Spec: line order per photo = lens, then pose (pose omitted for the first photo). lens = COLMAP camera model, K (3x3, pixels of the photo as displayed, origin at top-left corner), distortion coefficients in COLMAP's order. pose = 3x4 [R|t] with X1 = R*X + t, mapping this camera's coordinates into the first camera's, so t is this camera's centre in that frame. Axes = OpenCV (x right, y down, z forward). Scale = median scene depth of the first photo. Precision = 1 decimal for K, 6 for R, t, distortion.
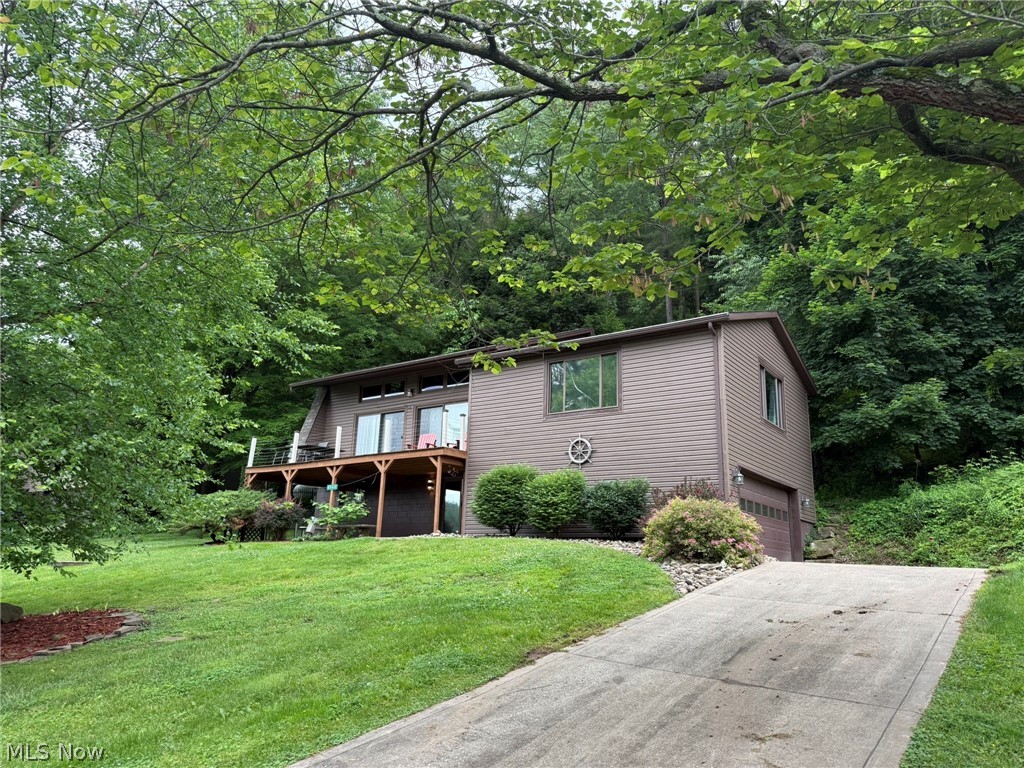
lens RADIAL K [[708.7, 0, 510.3], [0, 708.7, 396.0], [0, 0, 1]] dist [0.009066, 0.001350]
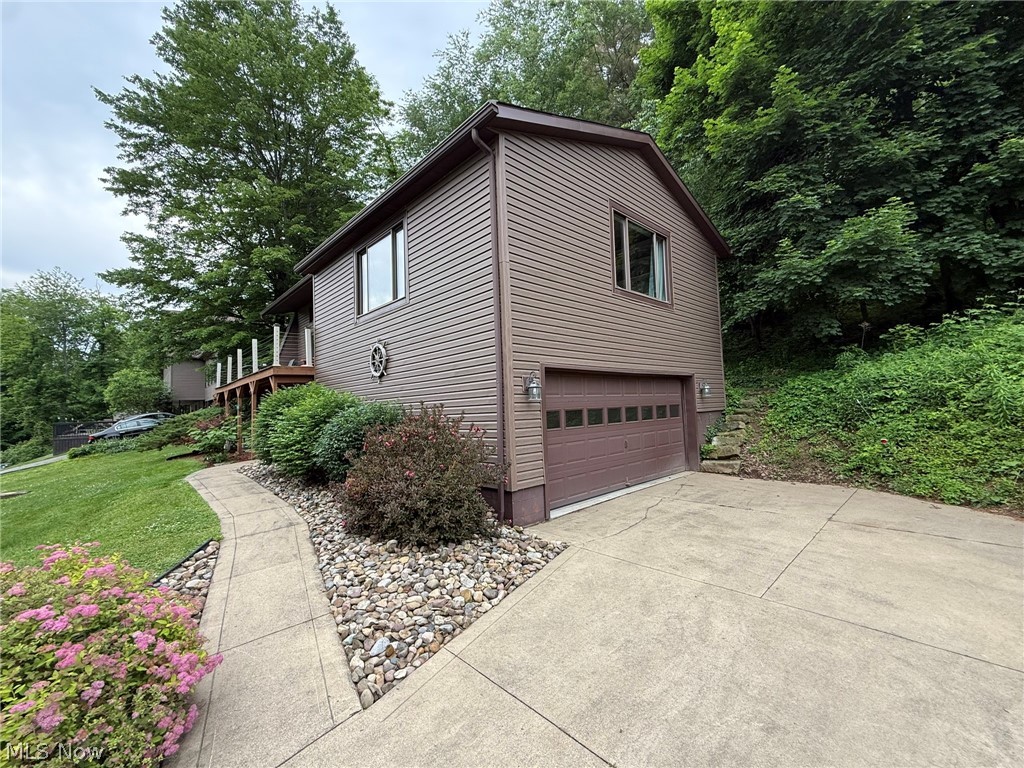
lens RADIAL K [[407.8, 0, 510.4], [0, 407.8, 383.8], [0, 0, 1]] dist [-0.000326, -0.000319]
pose [[0.977368, -0.078870, -0.196295, 0.291440], [0.113588, 0.978451, 0.172428, 0.037916], [0.178466, -0.190822, 0.965265, 0.513801]]
